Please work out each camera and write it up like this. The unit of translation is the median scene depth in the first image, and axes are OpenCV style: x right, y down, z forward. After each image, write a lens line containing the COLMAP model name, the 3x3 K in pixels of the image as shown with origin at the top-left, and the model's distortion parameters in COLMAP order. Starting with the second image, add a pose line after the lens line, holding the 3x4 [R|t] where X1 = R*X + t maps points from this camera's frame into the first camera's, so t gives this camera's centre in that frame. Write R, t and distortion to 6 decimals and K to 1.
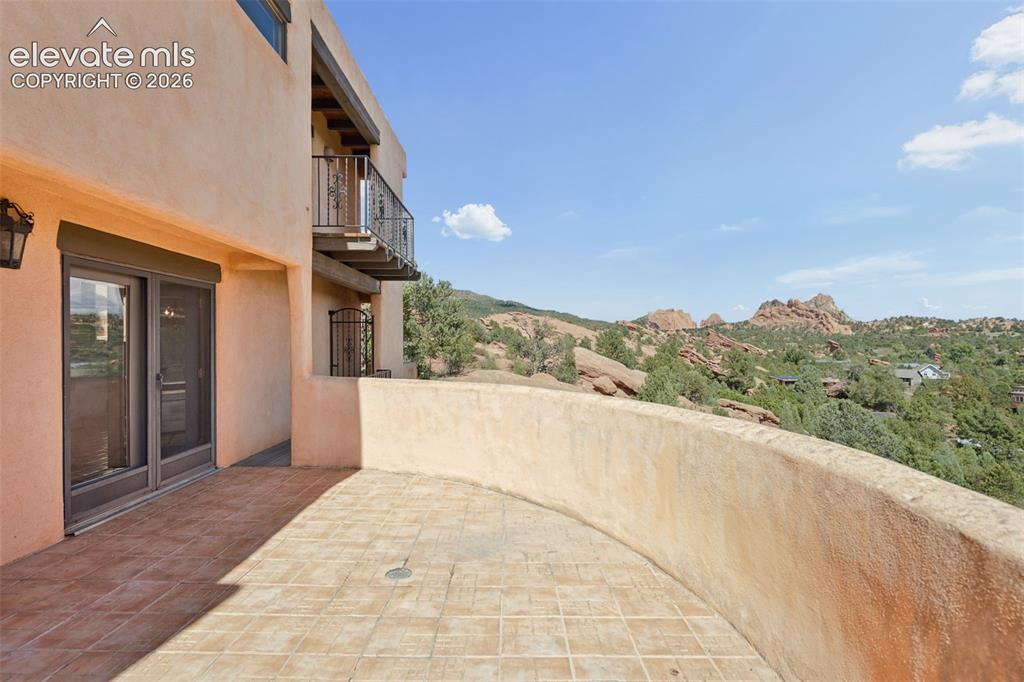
lens RADIAL K [[471.3, 0, 507.1], [0, 471.3, 337.1], [0, 0, 1]] dist [0.002032, 0.000579]
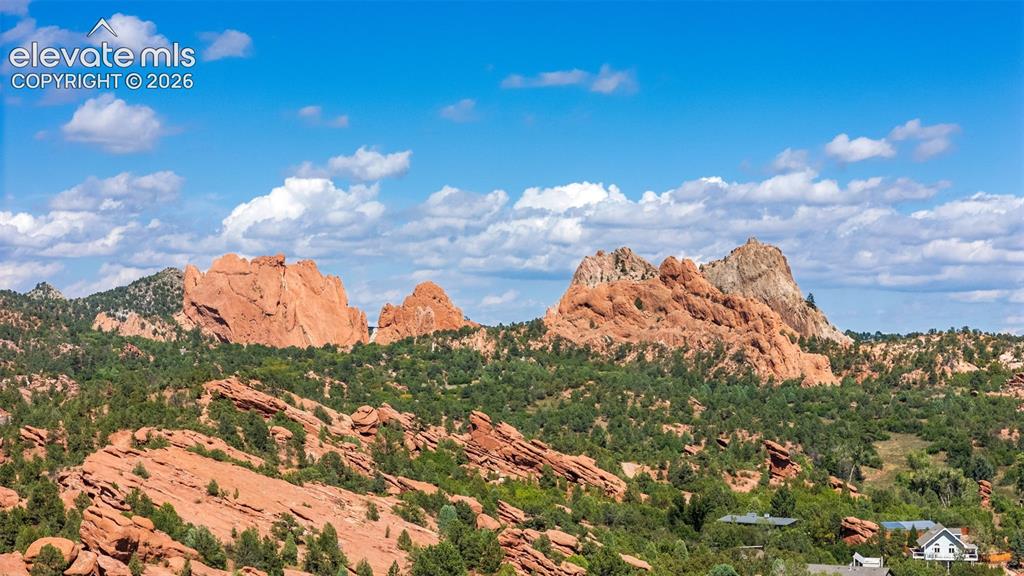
lens RADIAL K [[2165.6, 0, 512.0], [0, 2165.6, 288.0], [0, 0, 1]] dist [-0.059973, 0.023681]
pose [[0.889813, 0.015970, 0.456046, -0.172729], [-0.009541, 0.999820, -0.016397, -0.053604], [-0.456226, 0.010240, 0.889805, -0.266000]]
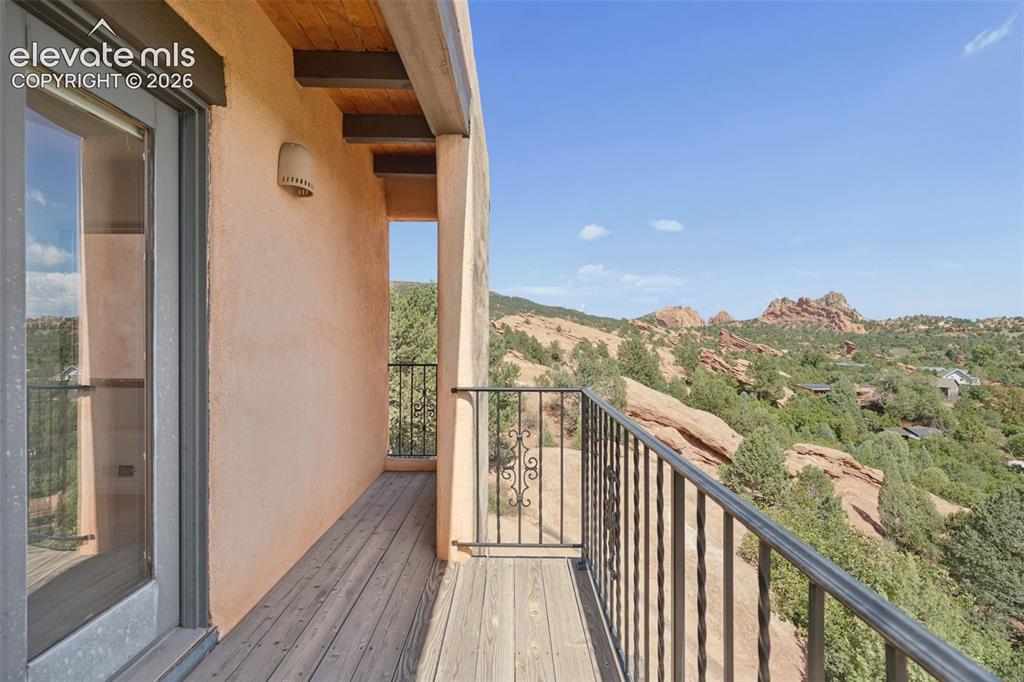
lens RADIAL K [[471.3, 0, 507.1], [0, 471.3, 337.1], [0, 0, 1]] dist [0.002032, 0.000579]
pose [[0.999933, 0.004354, -0.010717, -0.004010], [-0.004257, 0.999950, 0.009082, -0.004673], [0.010756, -0.009036, 0.999901, 0.011539]]
